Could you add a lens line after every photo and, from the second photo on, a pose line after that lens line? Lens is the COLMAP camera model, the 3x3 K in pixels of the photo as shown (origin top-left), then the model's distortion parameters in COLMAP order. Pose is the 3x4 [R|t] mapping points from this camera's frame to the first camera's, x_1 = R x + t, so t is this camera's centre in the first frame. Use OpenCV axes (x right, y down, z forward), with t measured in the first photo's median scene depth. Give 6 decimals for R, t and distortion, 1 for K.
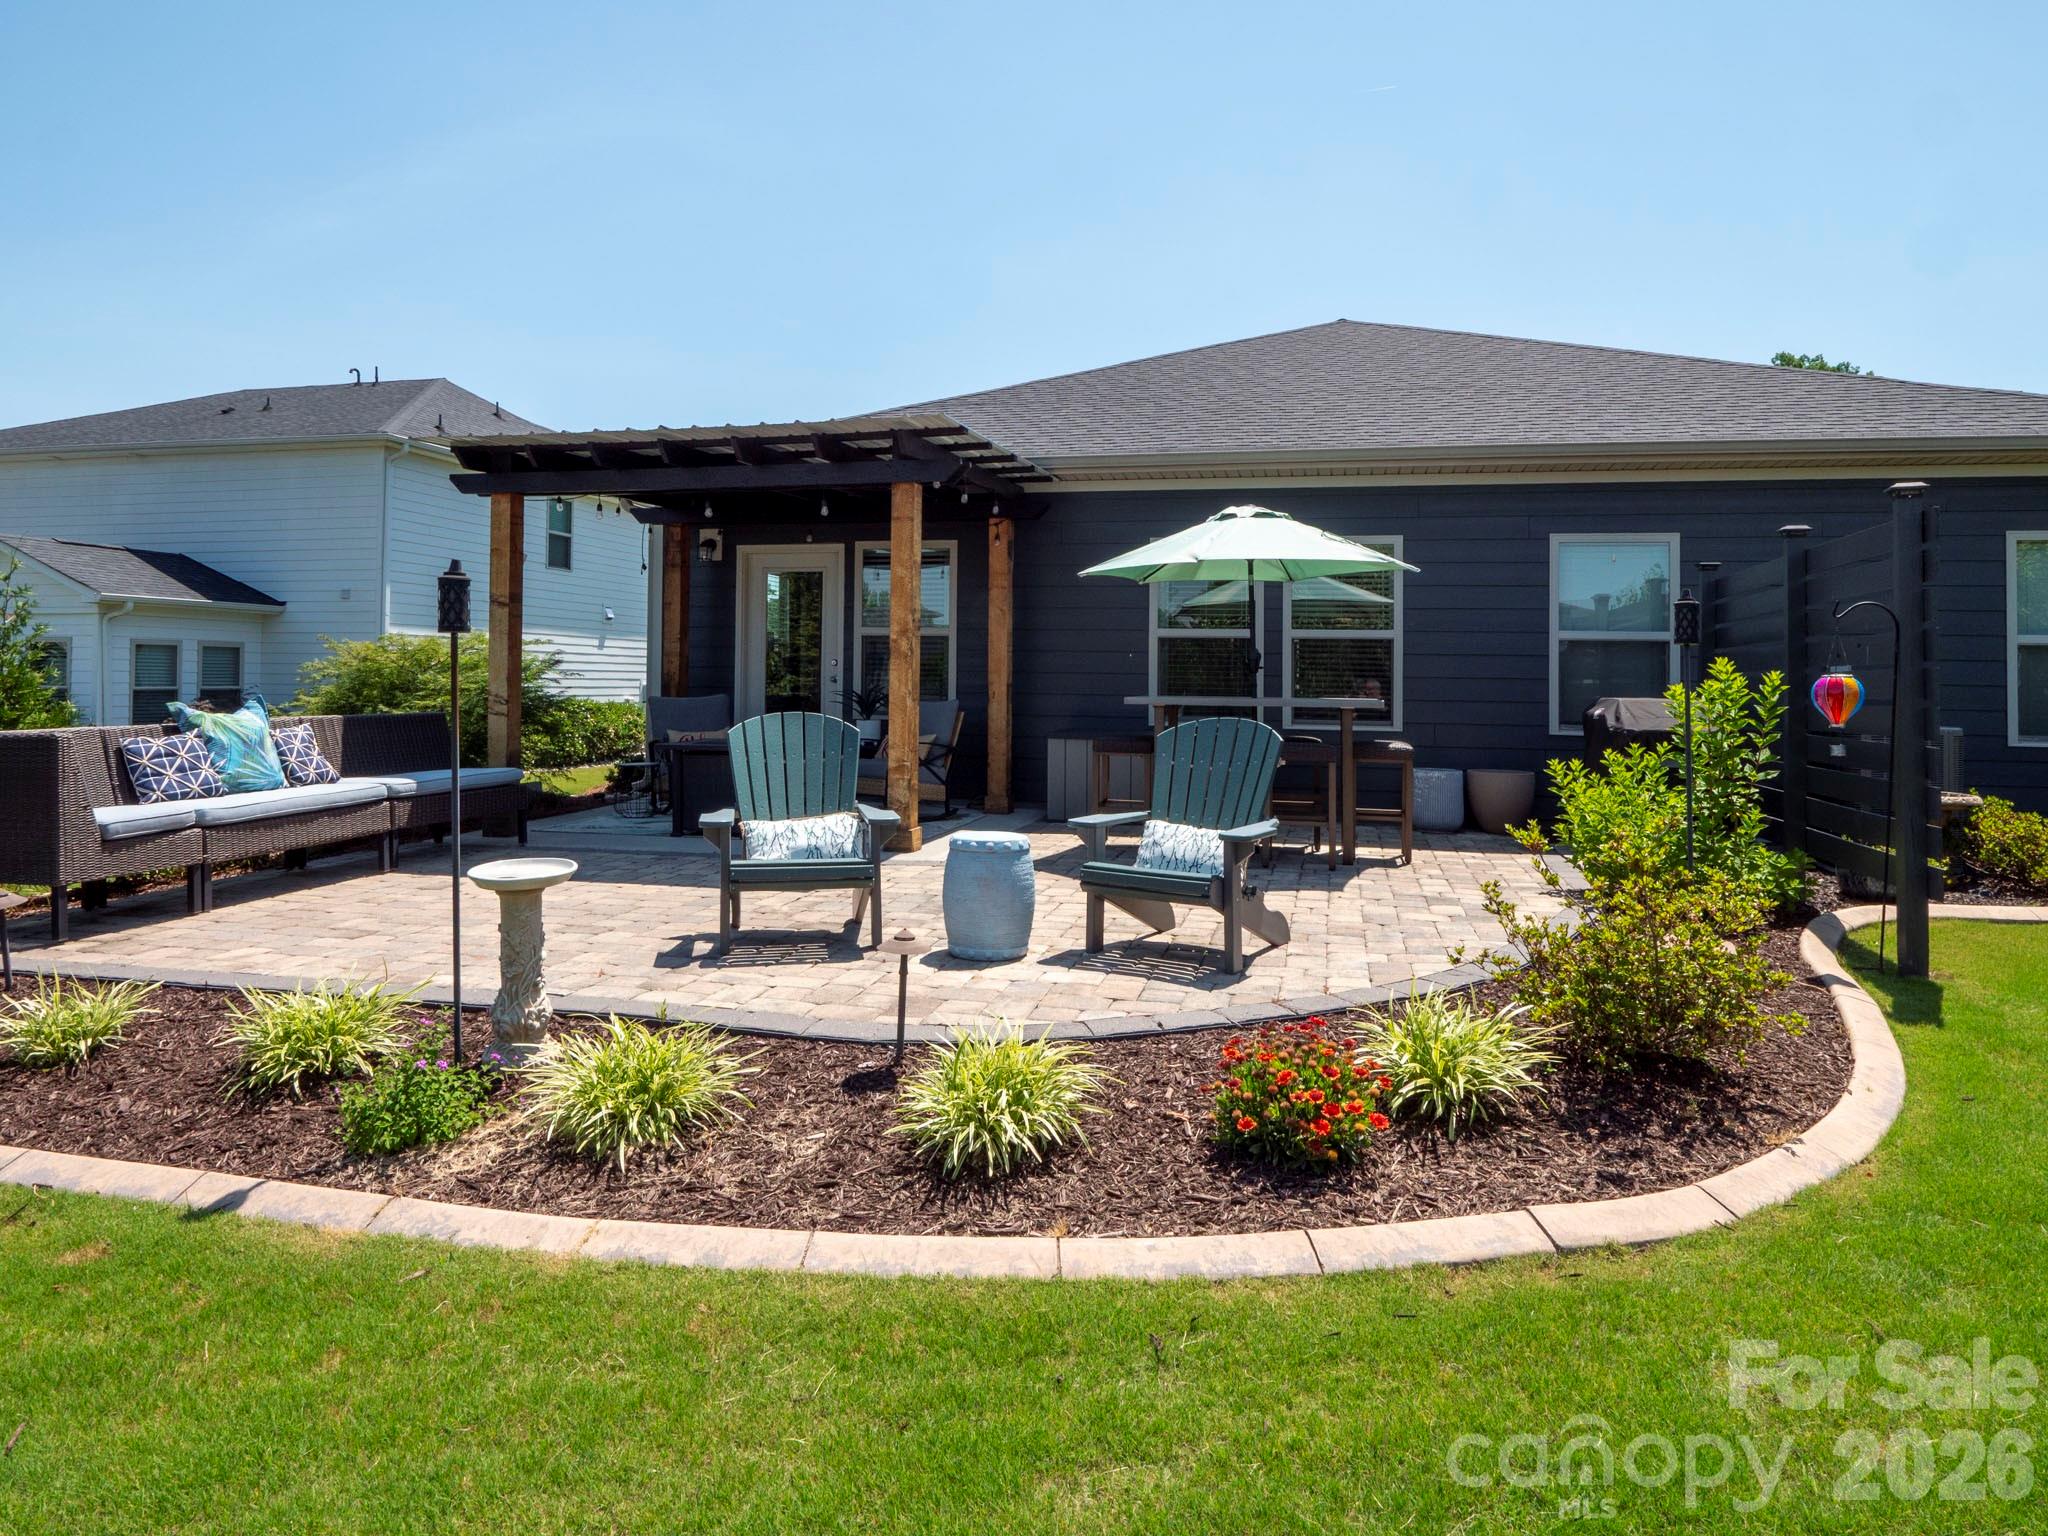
lens RADIAL K [[1348.9, 0, 1019.8], [0, 1348.9, 706.1], [0, 0, 1]] dist [-0.031289, 0.014360]
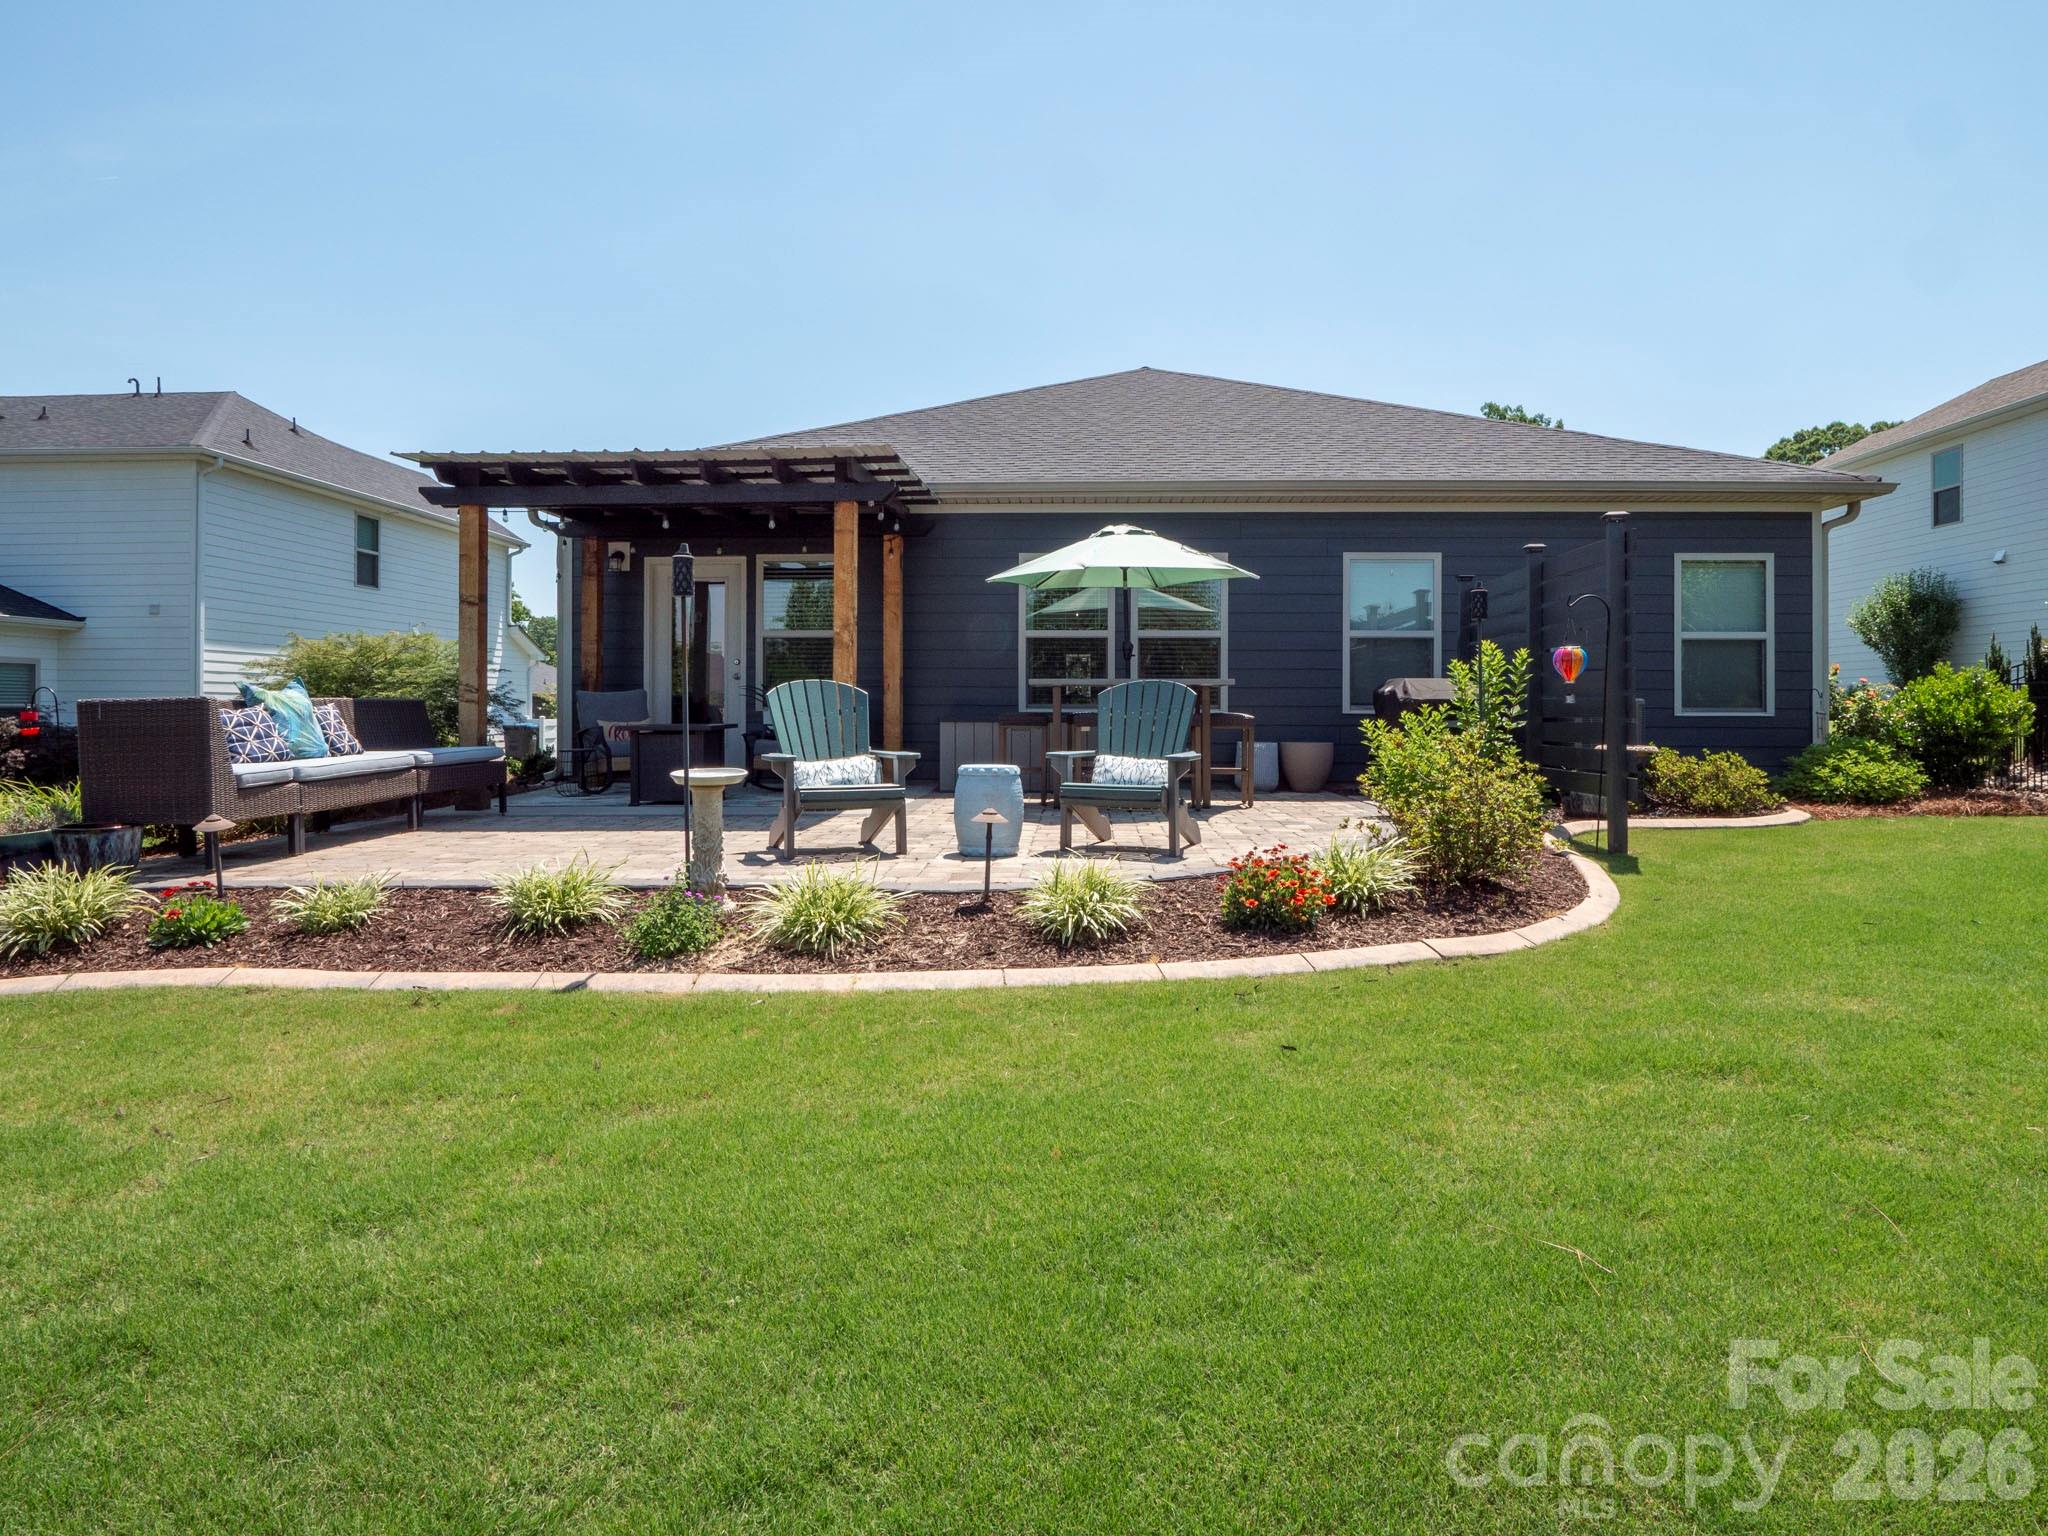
lens RADIAL K [[1269.5, 0, 1037.7], [0, 1269.5, 767.1], [0, 0, 1]] dist [-0.024047, 0.007623]
pose [[0.984679, -0.017406, 0.173507, -0.123216], [0.011321, 0.999288, 0.036001, 0.033870], [-0.174010, -0.033485, 0.984174, -0.156779]]
